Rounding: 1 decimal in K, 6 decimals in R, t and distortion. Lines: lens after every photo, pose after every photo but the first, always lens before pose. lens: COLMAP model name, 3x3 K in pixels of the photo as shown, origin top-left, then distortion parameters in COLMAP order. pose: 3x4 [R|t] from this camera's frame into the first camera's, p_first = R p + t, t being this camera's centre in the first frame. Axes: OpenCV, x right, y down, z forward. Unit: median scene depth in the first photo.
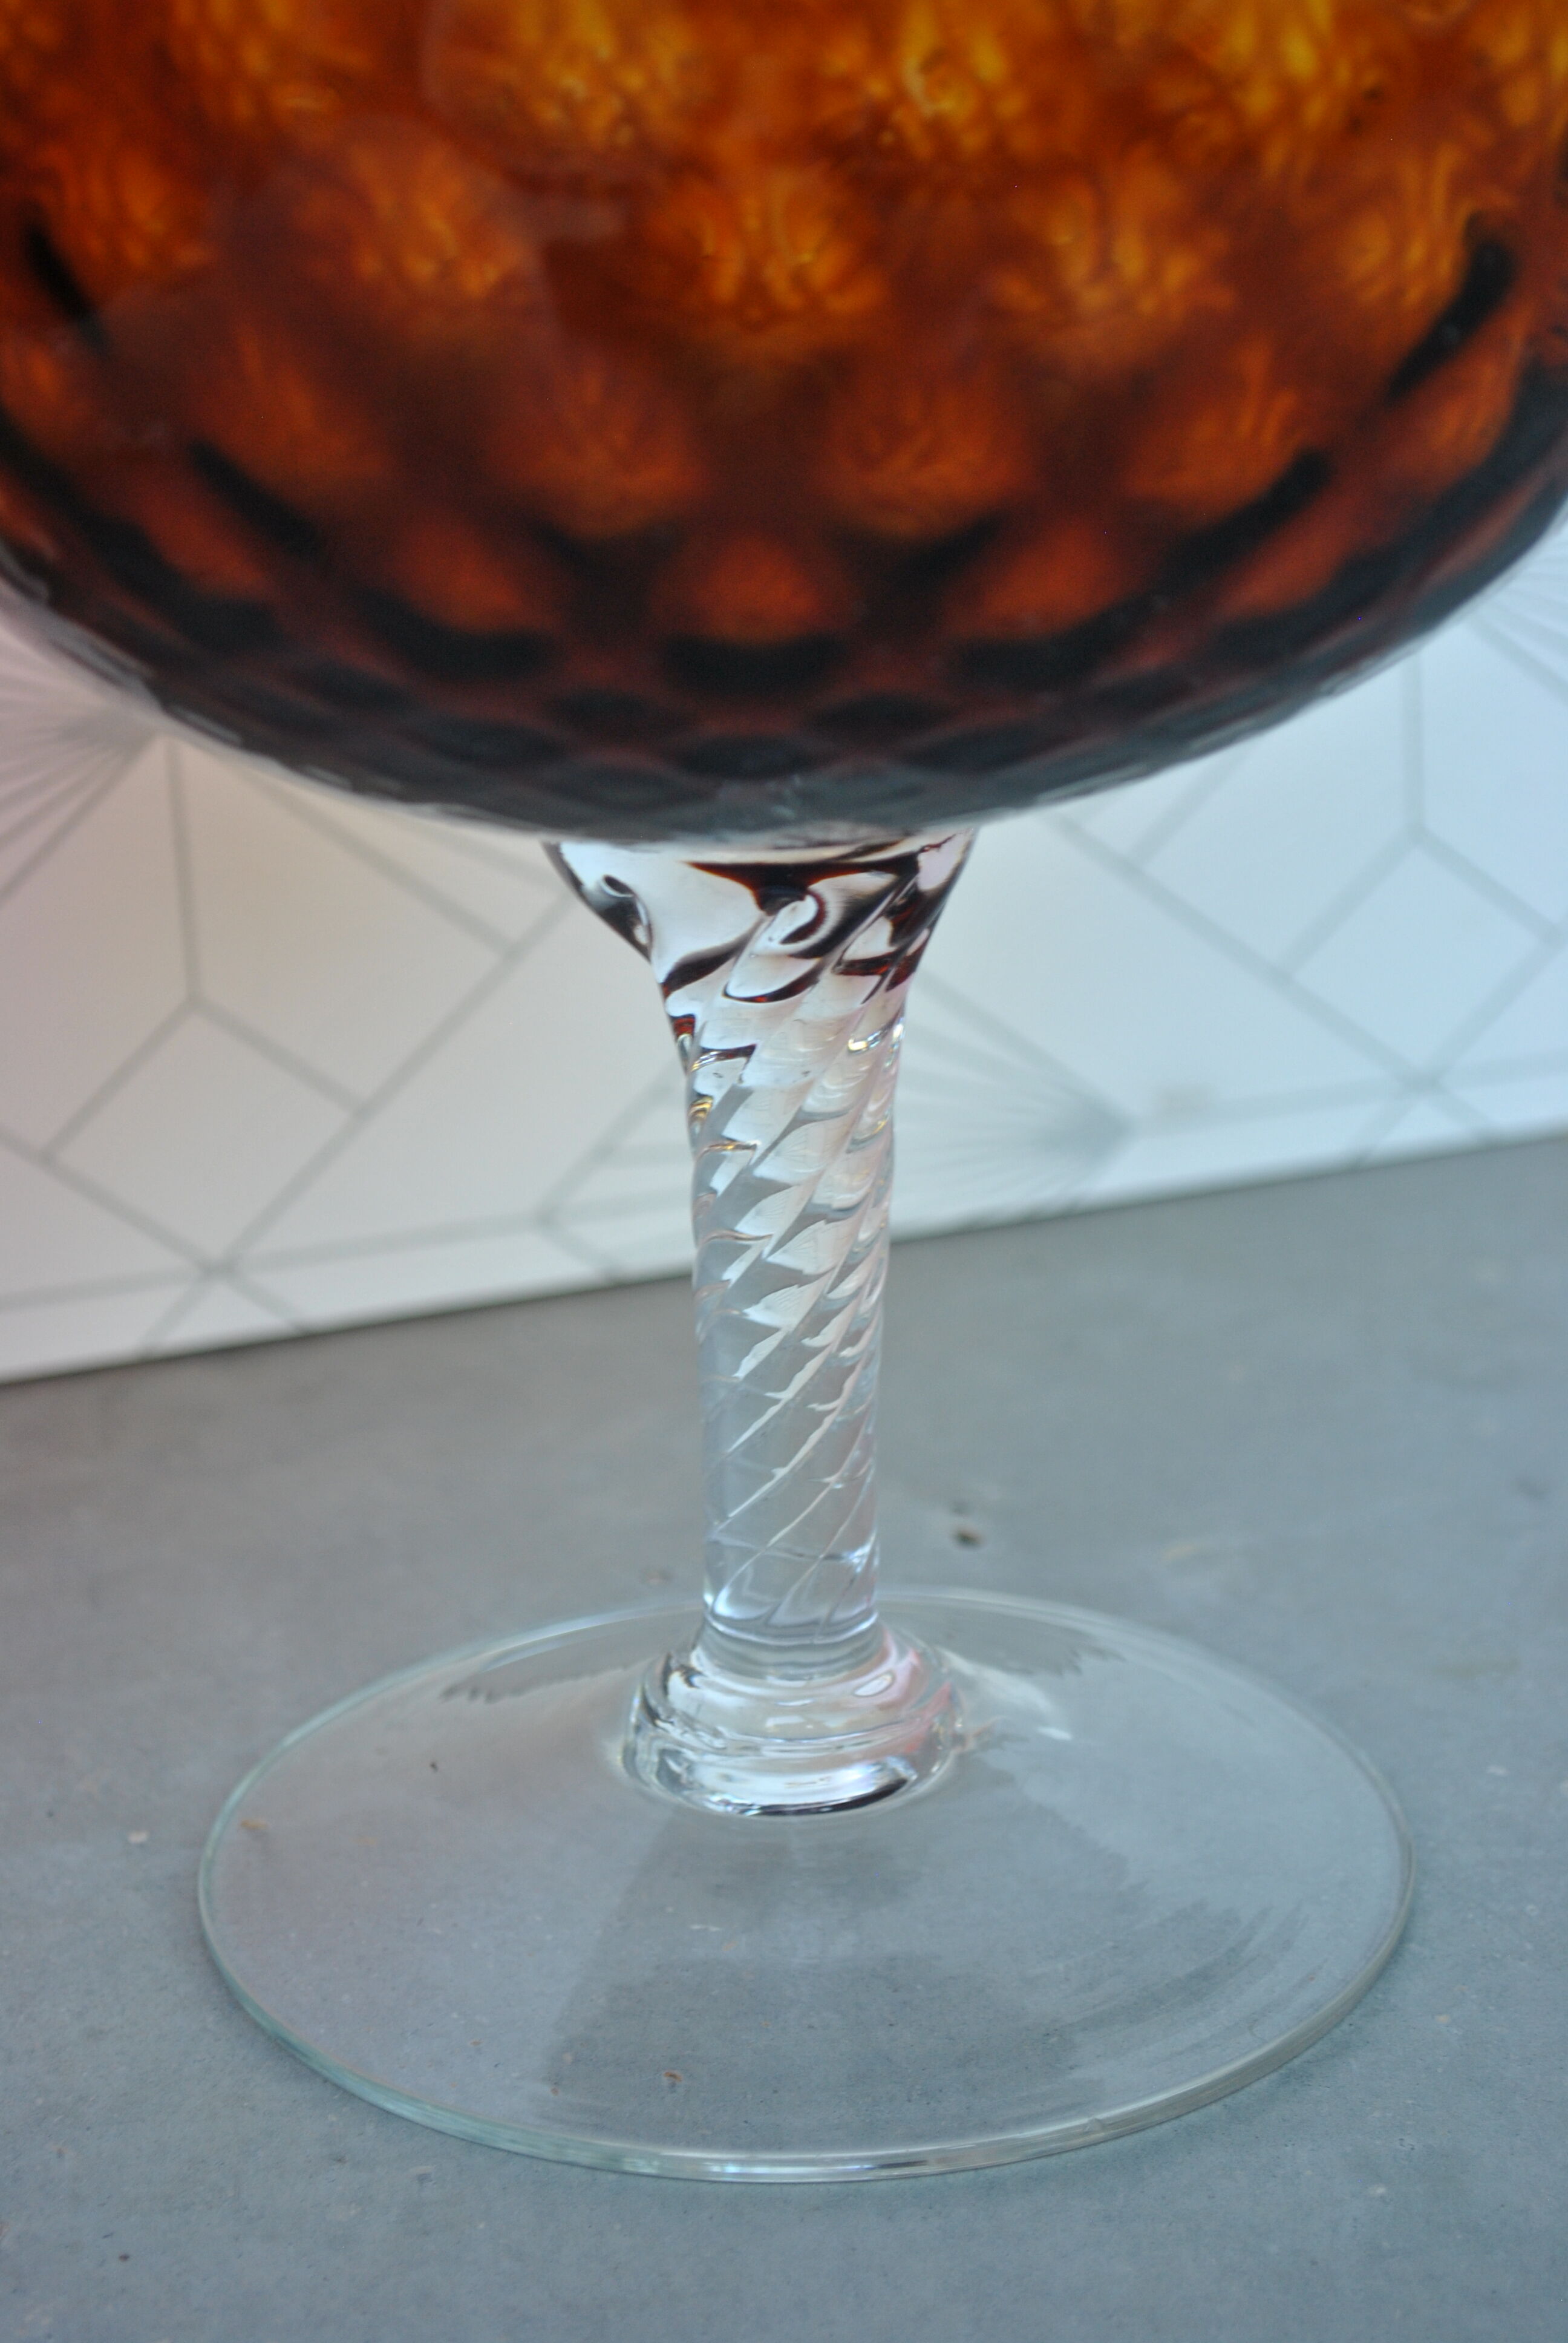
lens RADIAL K [[5220.0, 0, 784.1], [0, 5220.0, 1164.7], [0, 0, 1]] dist [0.053279, 0.000000]
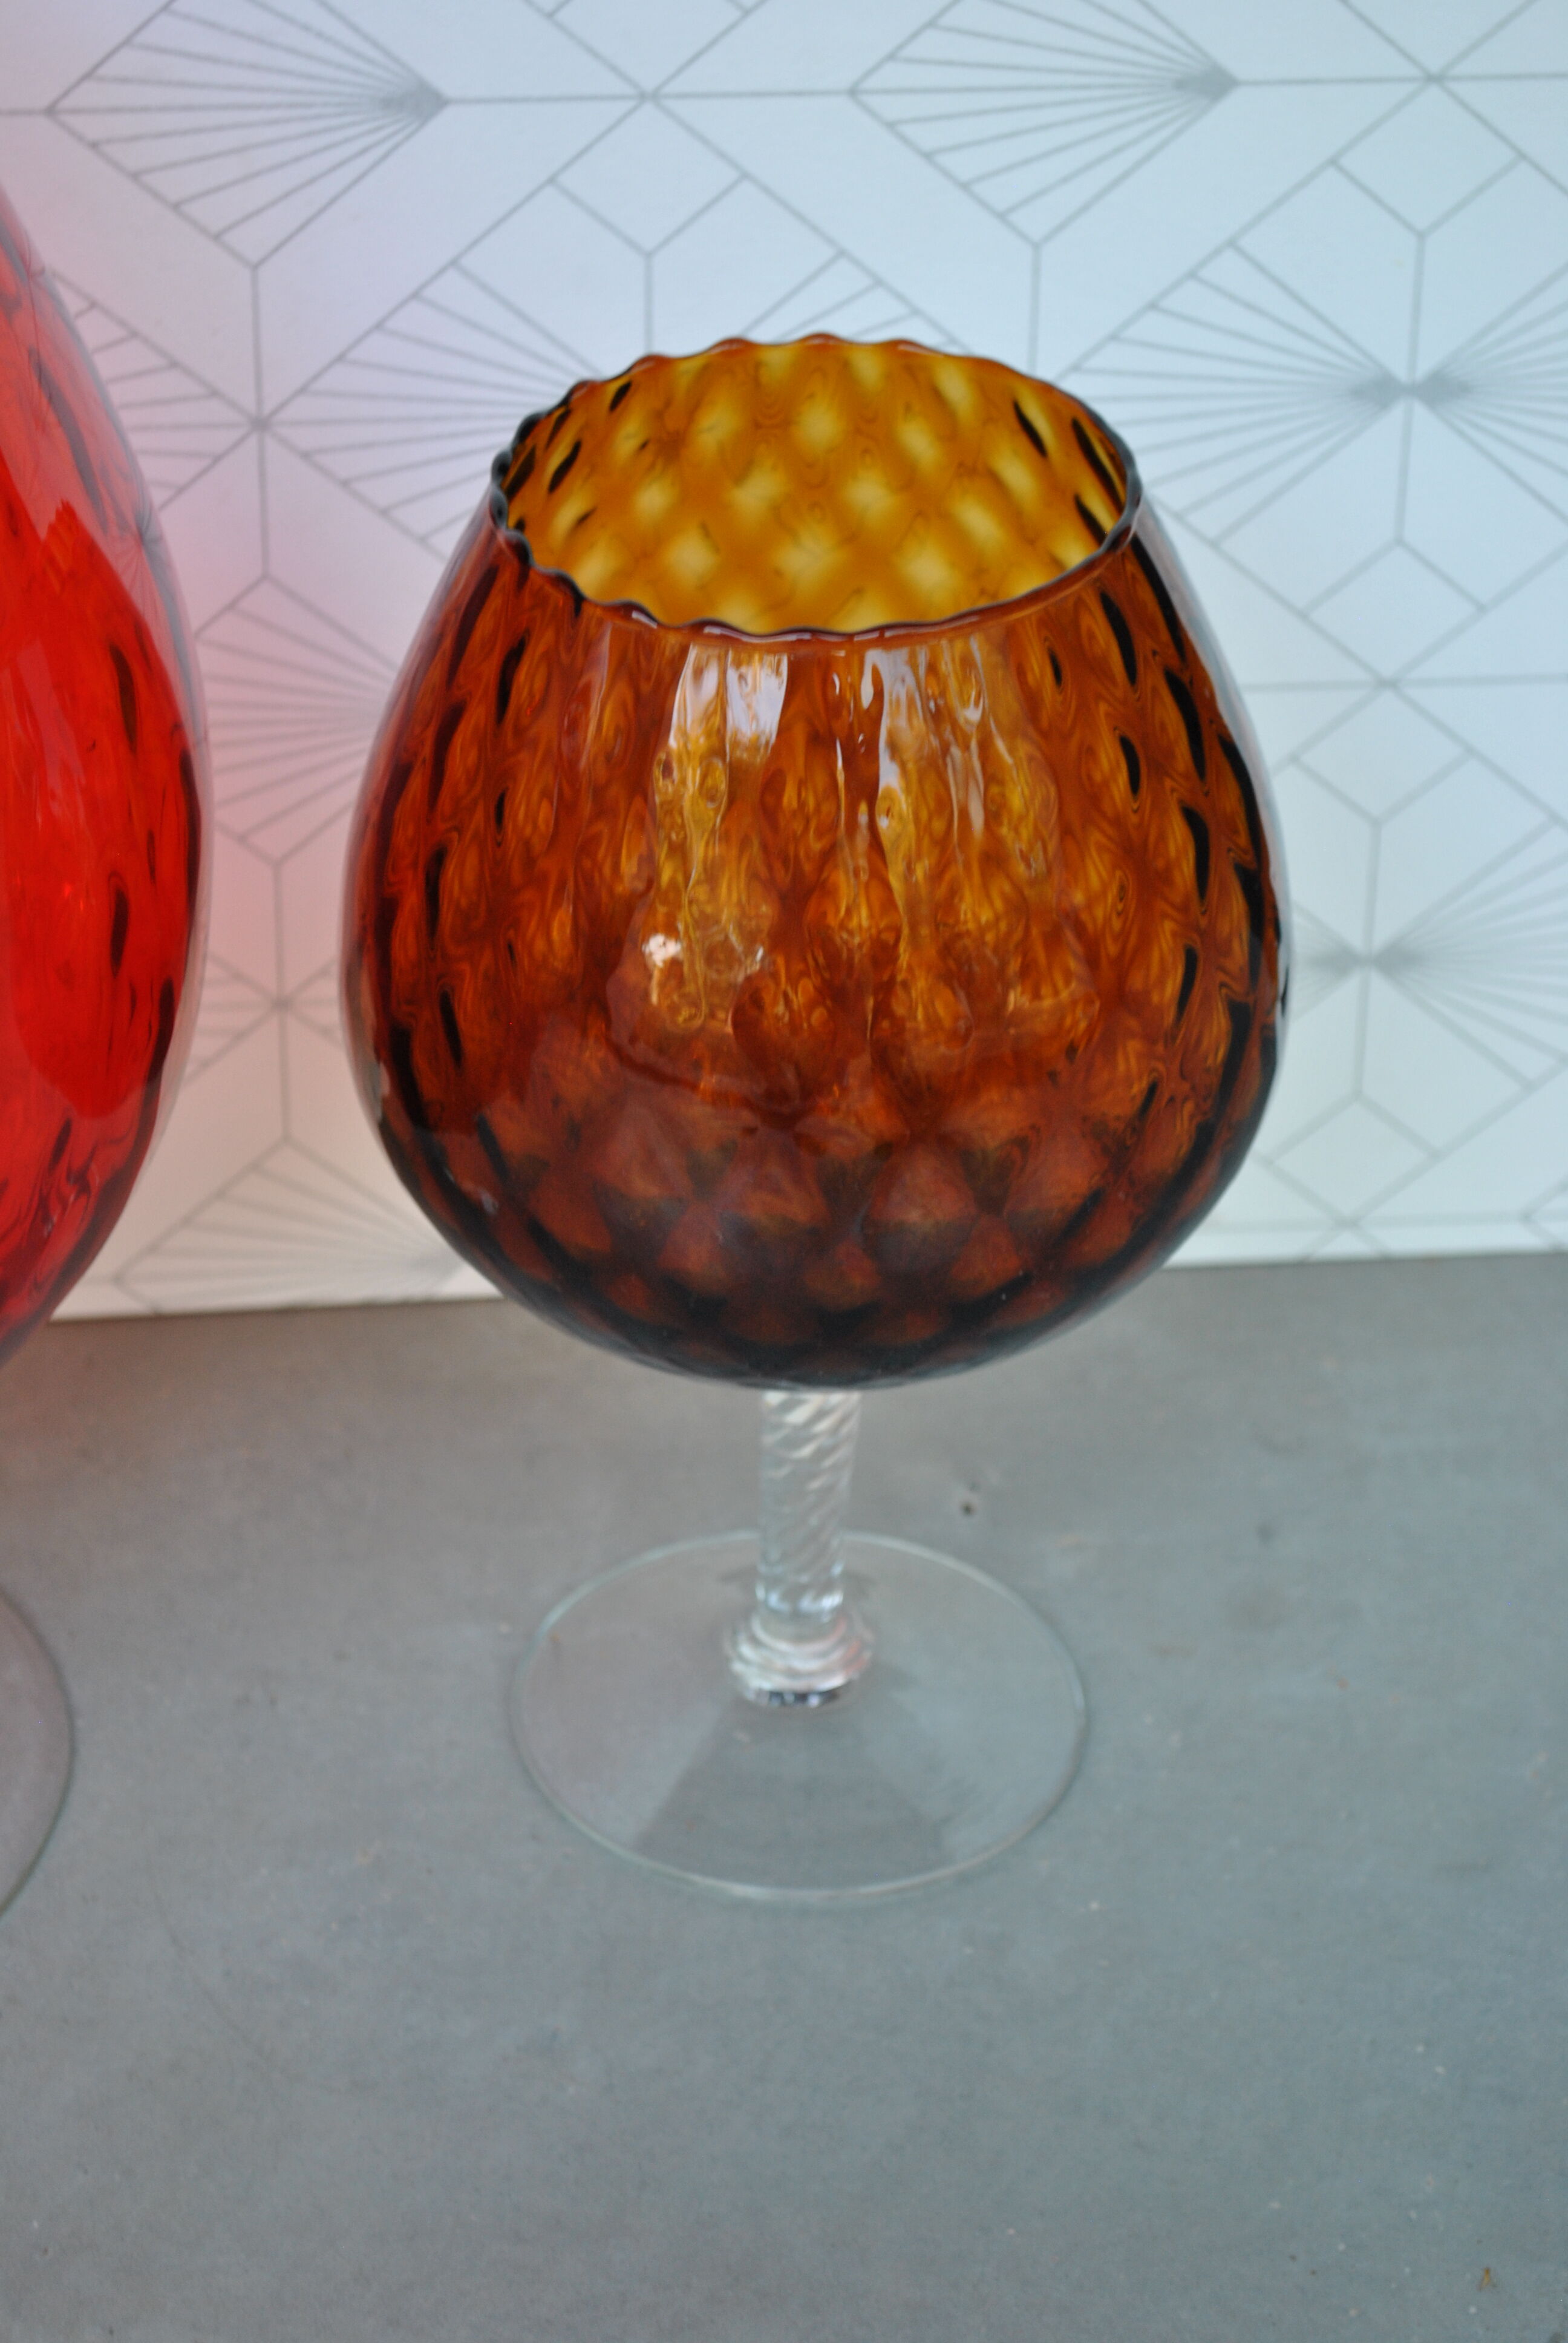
lens RADIAL K [[5220.0, 0, 781.3], [0, 5220.0, 1182.2], [0, 0, 1]] dist [0.053279, 0.000000]
pose [[0.968787, 0.175442, -0.175131, 0.350031], [-0.130617, 0.961724, 0.240885, -0.616036], [0.210689, -0.210491, 0.954622, -1.031338]]
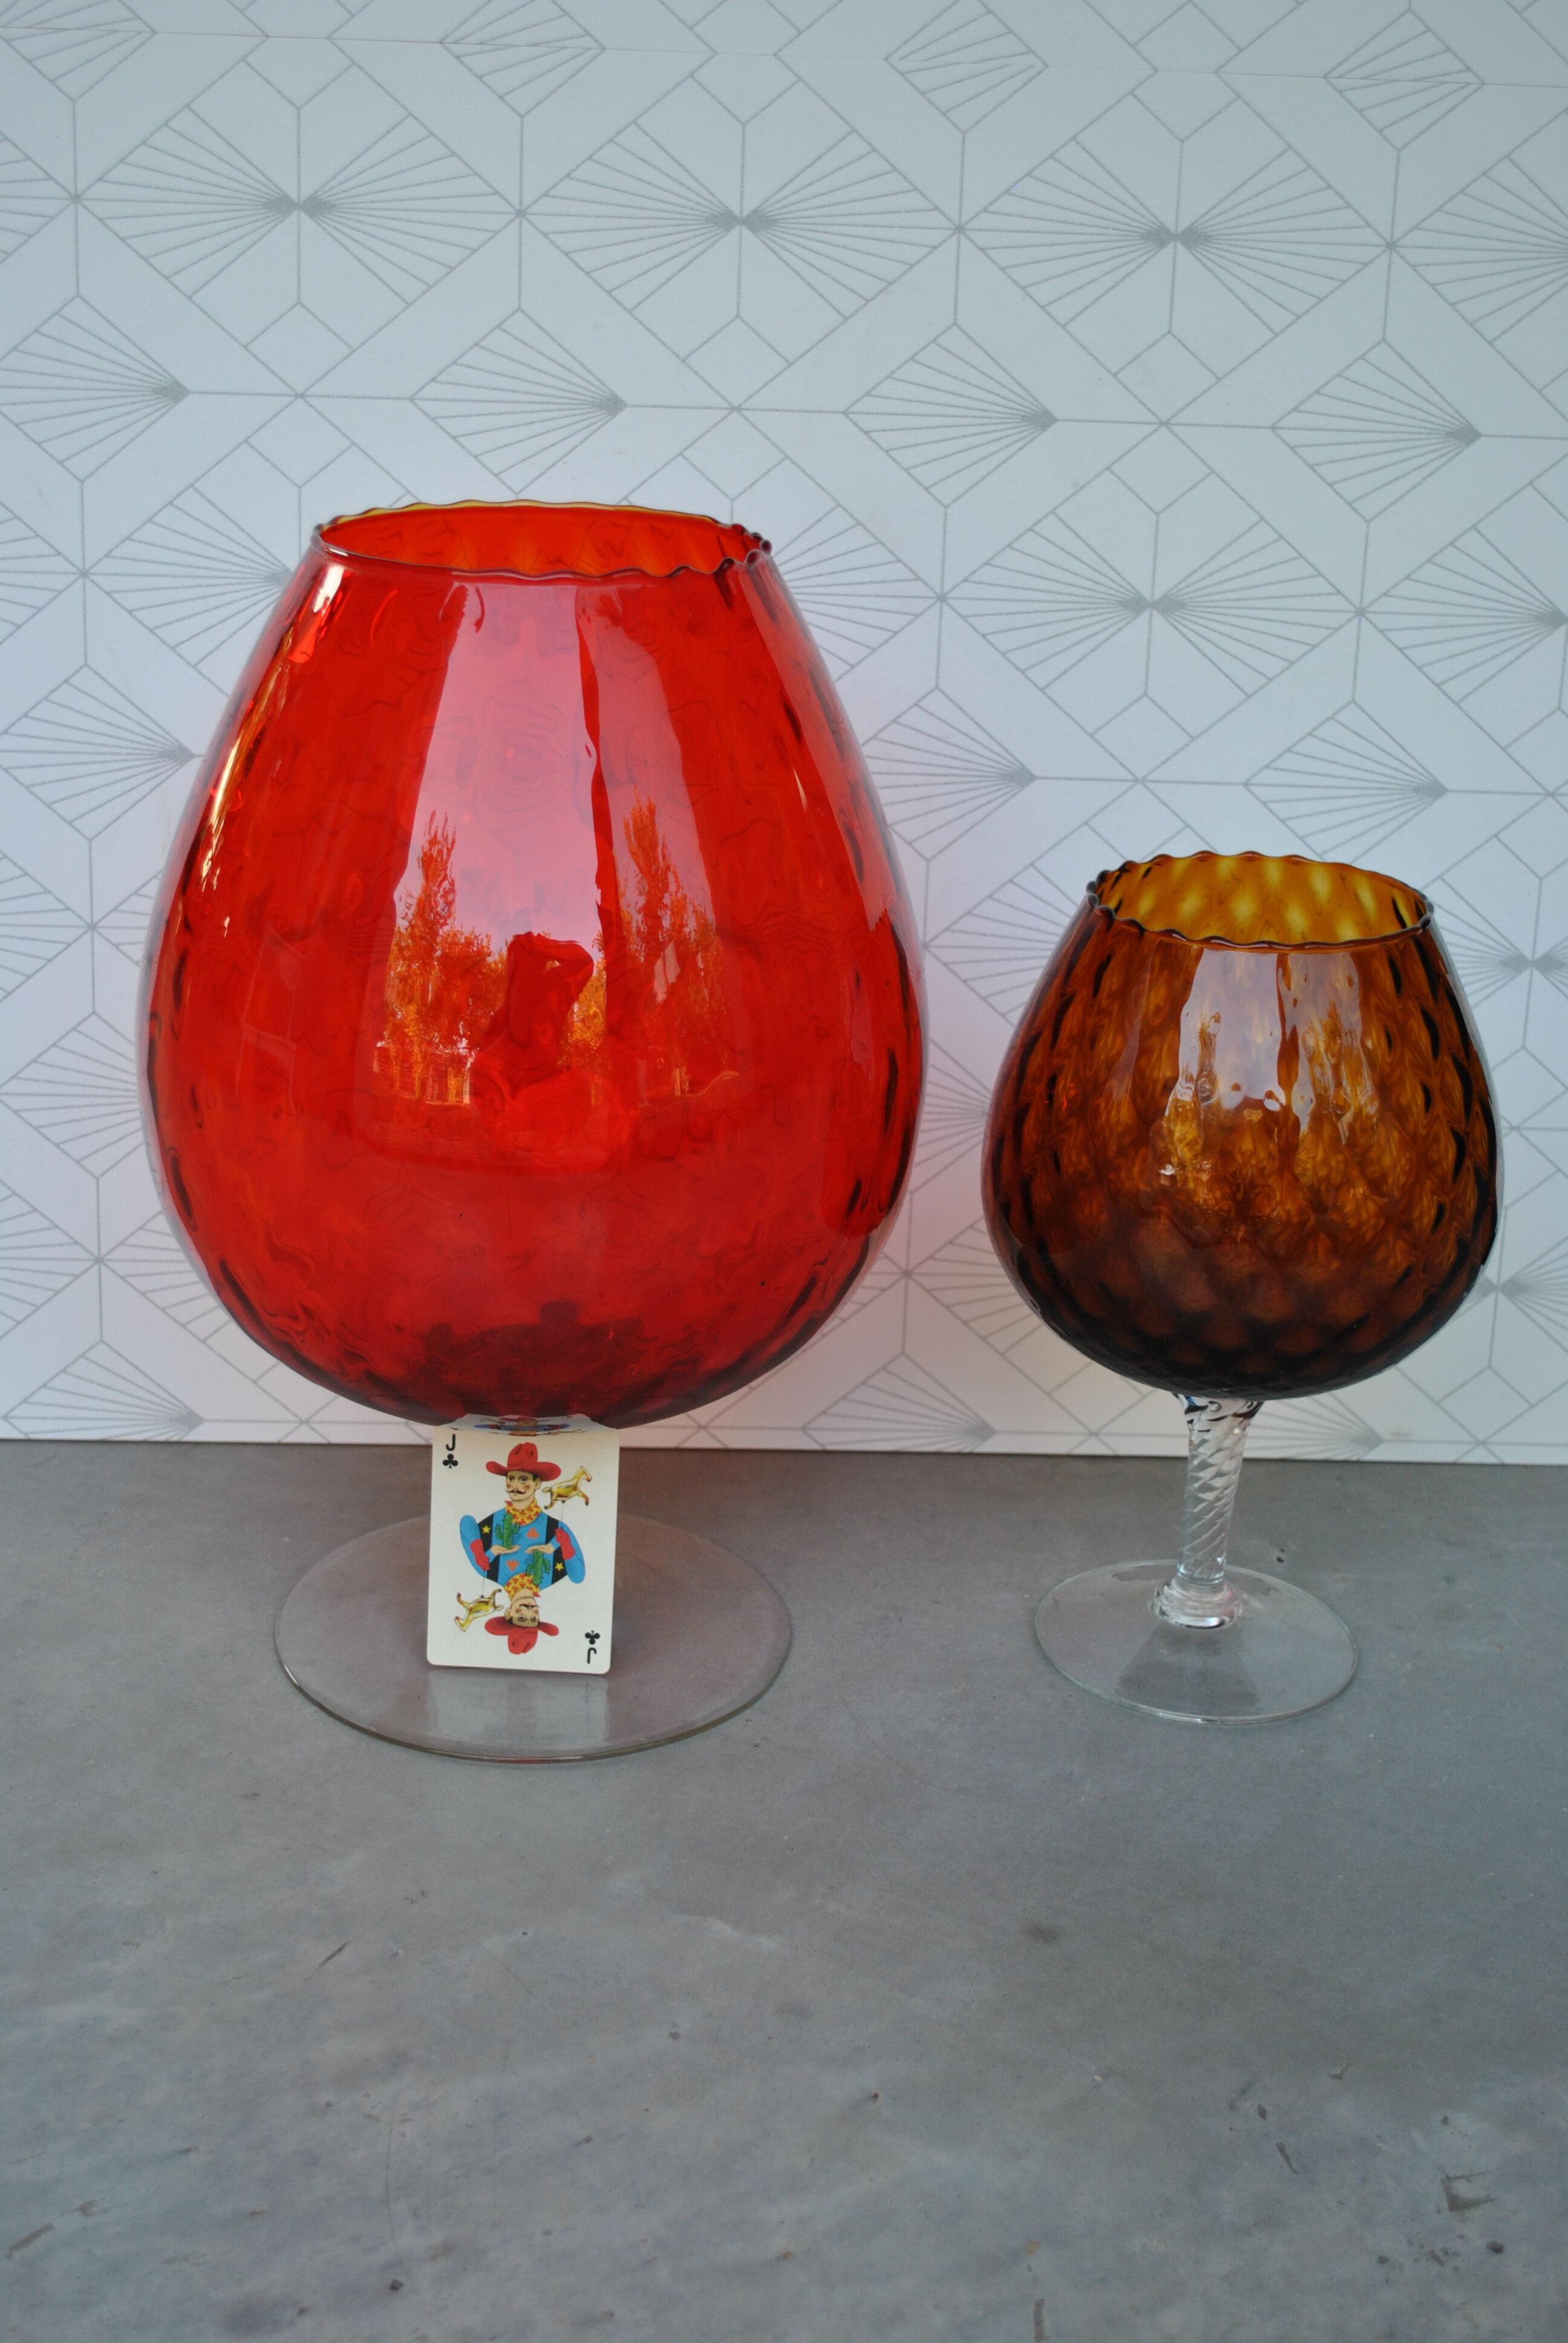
lens RADIAL K [[2890.7, 0, 768.1], [0, 2890.7, 1178.1], [0, 0, 1]] dist [-0.042206, 0.000000]
pose [[0.944588, 0.170439, -0.280542, 0.254353], [-0.171909, 0.984919, 0.019553, -0.192841], [0.279644, 0.029758, 0.959643, -1.155343]]
